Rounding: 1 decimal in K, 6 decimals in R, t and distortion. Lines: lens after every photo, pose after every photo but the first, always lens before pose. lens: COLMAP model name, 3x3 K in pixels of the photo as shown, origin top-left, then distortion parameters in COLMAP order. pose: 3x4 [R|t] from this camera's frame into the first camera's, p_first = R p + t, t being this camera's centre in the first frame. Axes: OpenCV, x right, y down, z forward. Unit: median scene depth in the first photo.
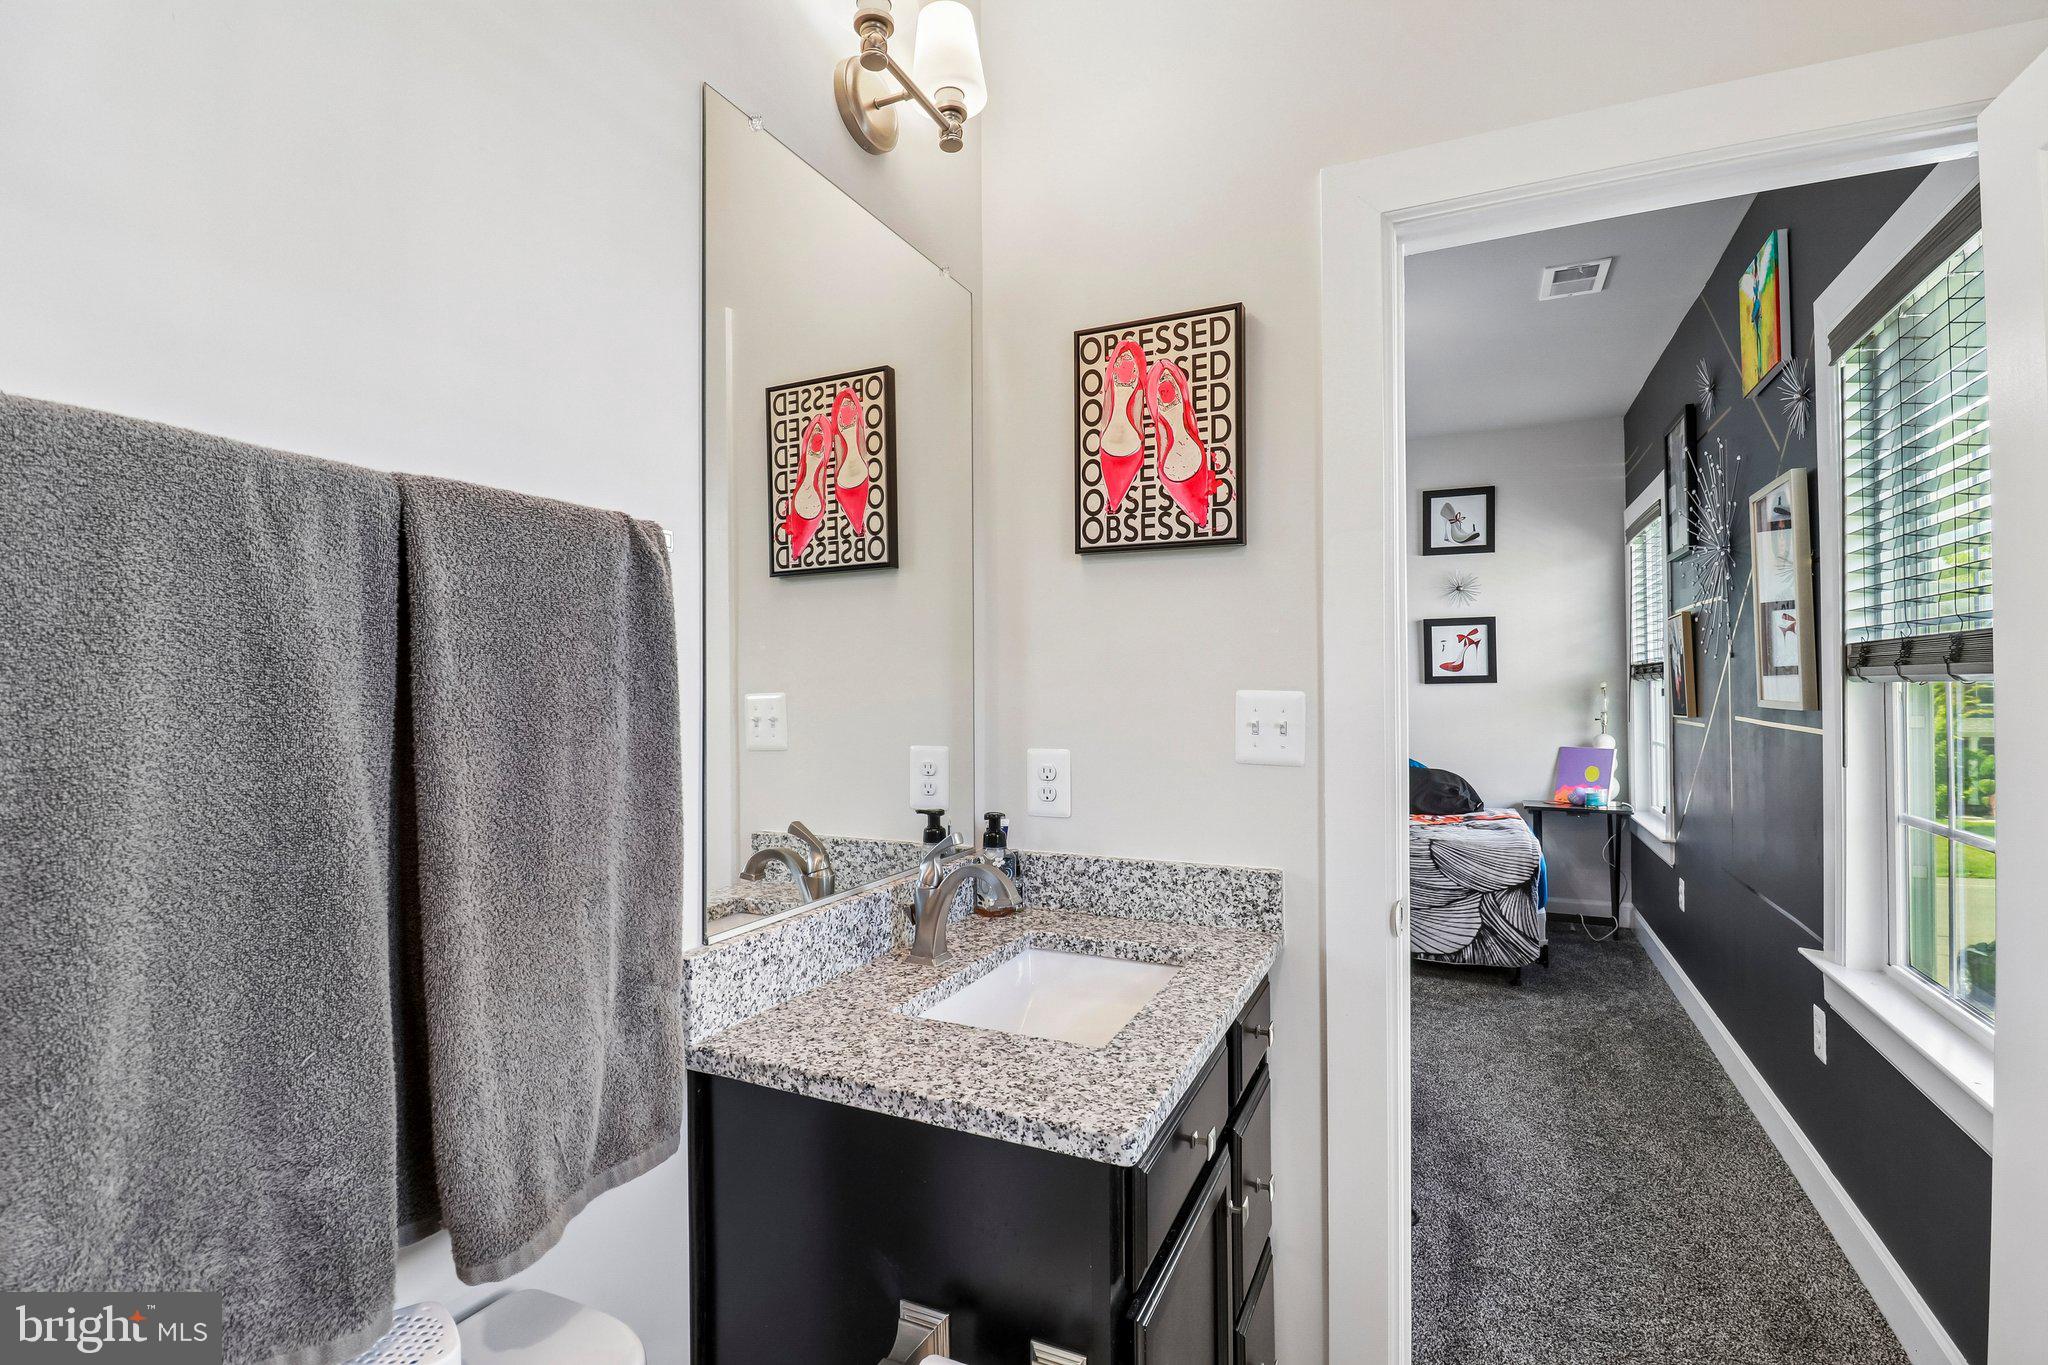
lens RADIAL K [[975.9, 0, 989.2], [0, 975.9, 665.1], [0, 0, 1]] dist [0.001877, -0.013566]
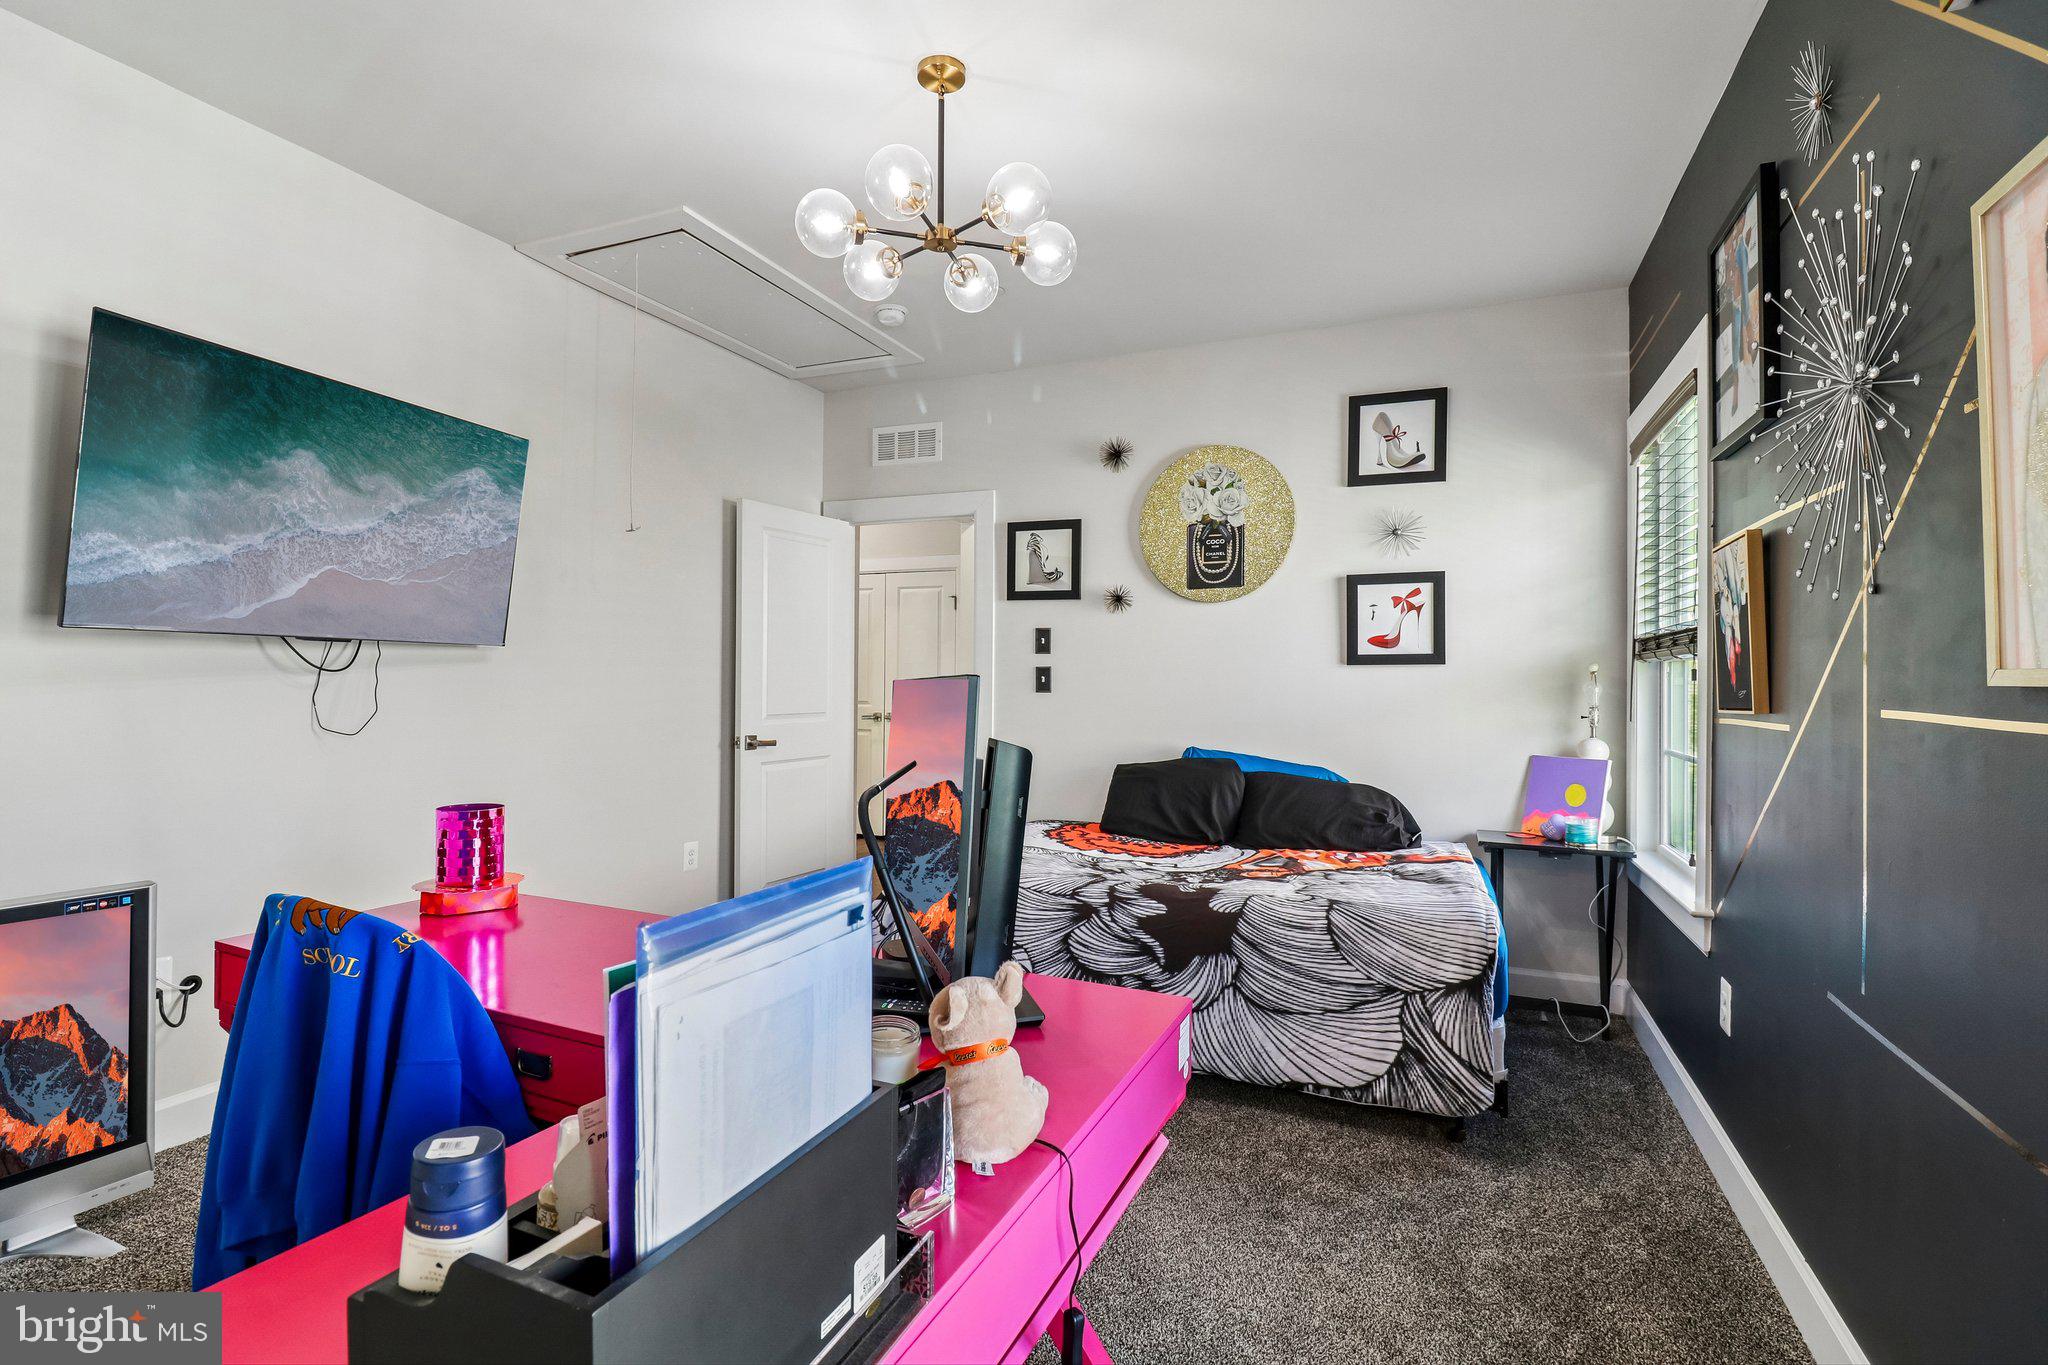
lens RADIAL K [[969.3, 0, 1000.9], [0, 969.3, 668.7], [0, 0, 1]] dist [0.001669, -0.014004]
pose [[0.999378, 0.014203, 0.032273, 0.190307], [-0.014535, 0.999844, 0.010053, 0.020852], [-0.032125, -0.010516, 0.999429, 0.332429]]
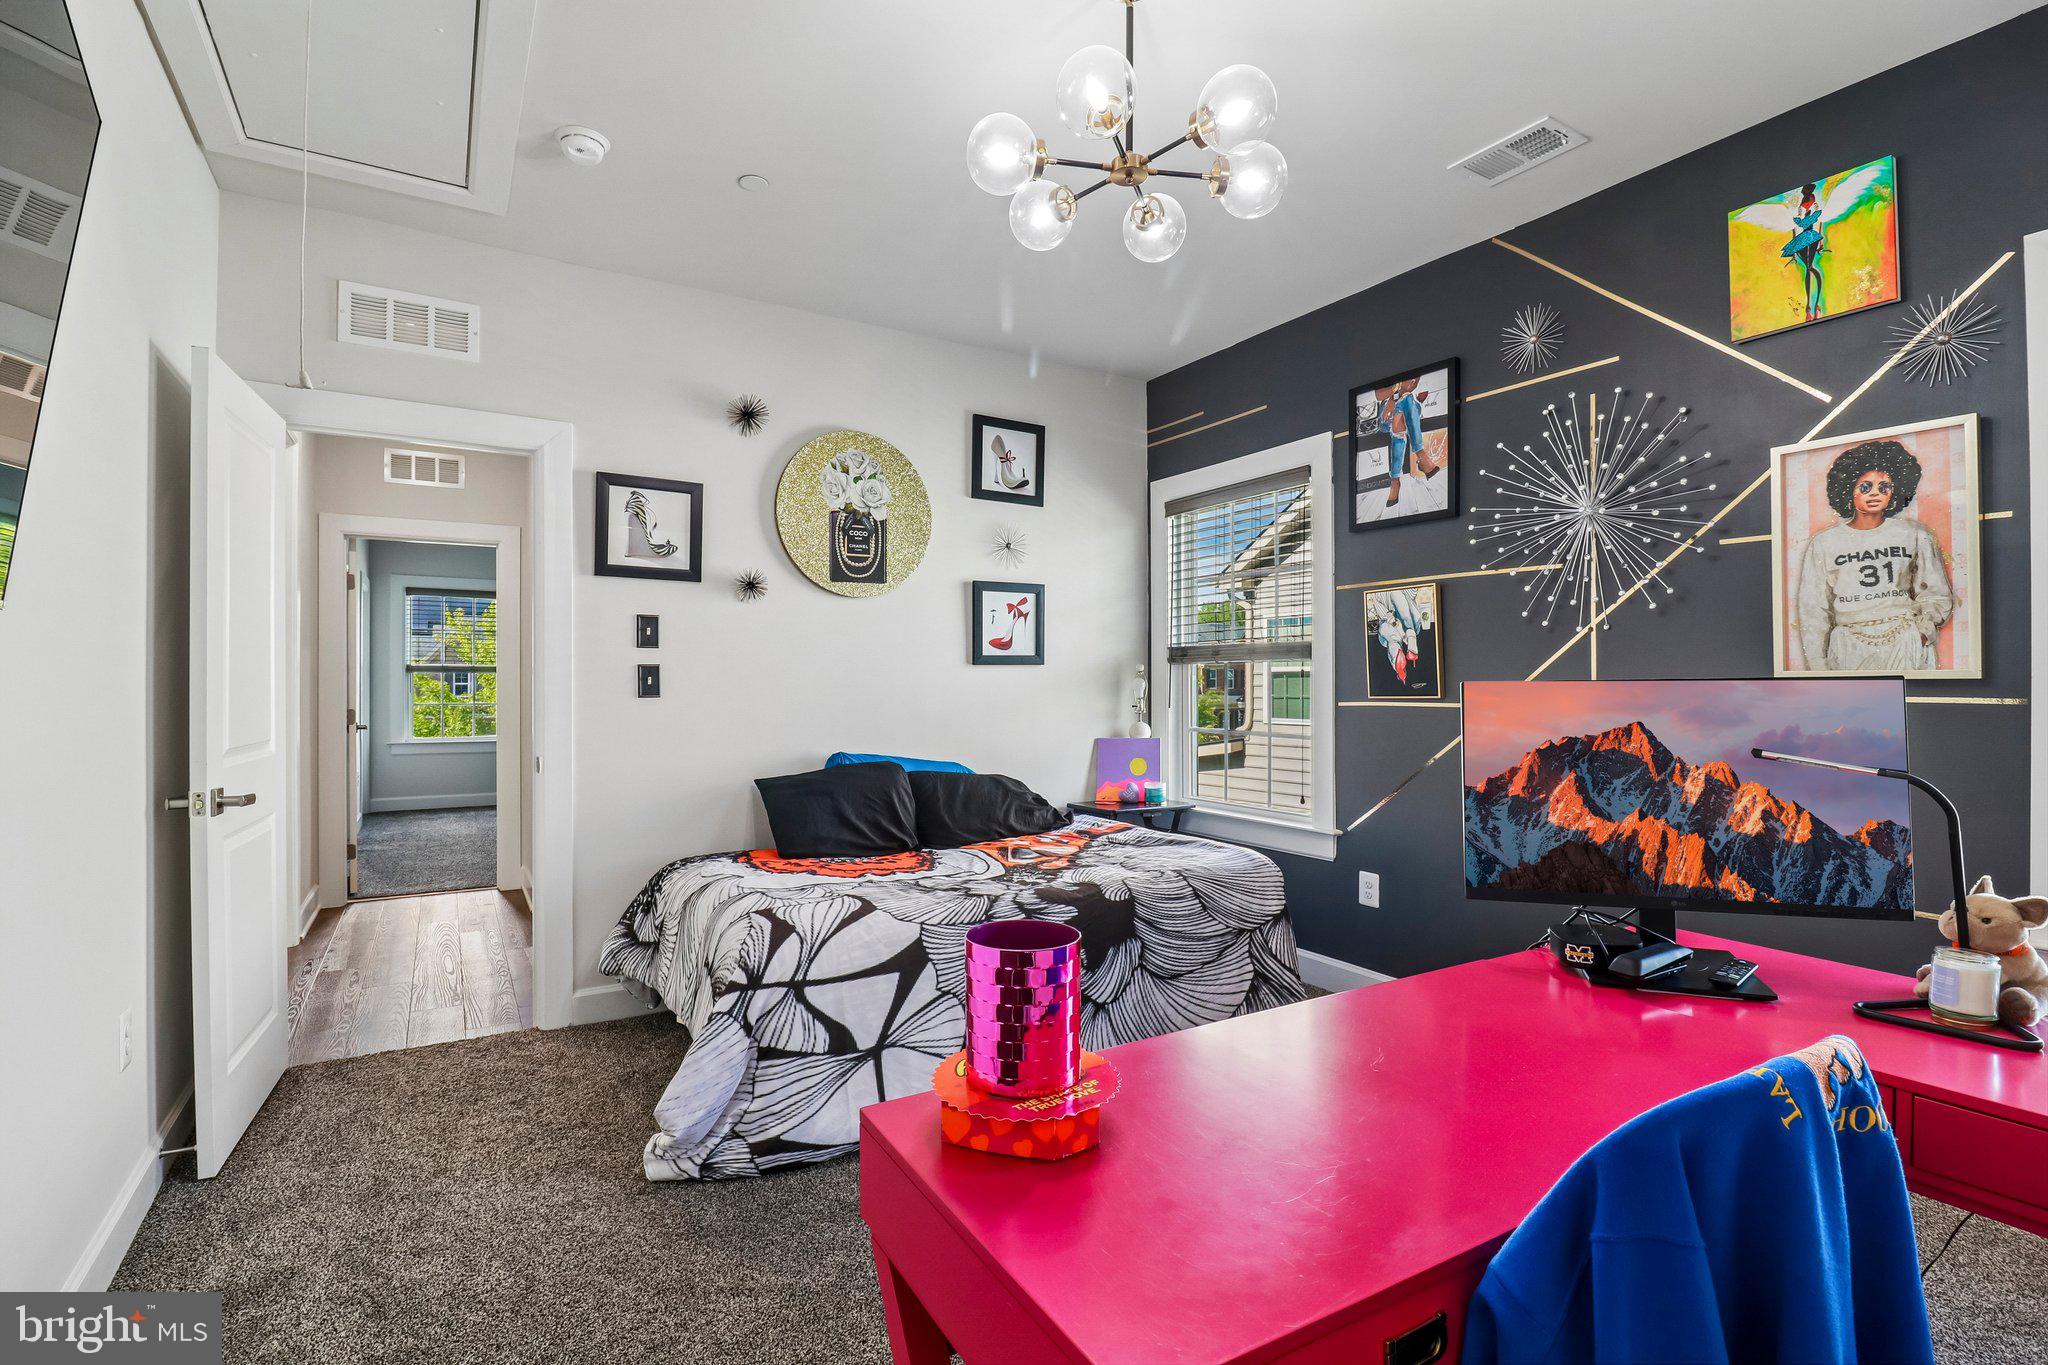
lens RADIAL K [[966.7, 0, 1021.7], [0, 966.7, 676.5], [0, 0, 1]] dist [0.001778, -0.013225]
pose [[0.529624, 0.009578, 0.848179, -0.201453], [-0.020125, 0.999797, 0.001277, 0.030061], [-0.847994, -0.017745, 0.529709, 0.635907]]
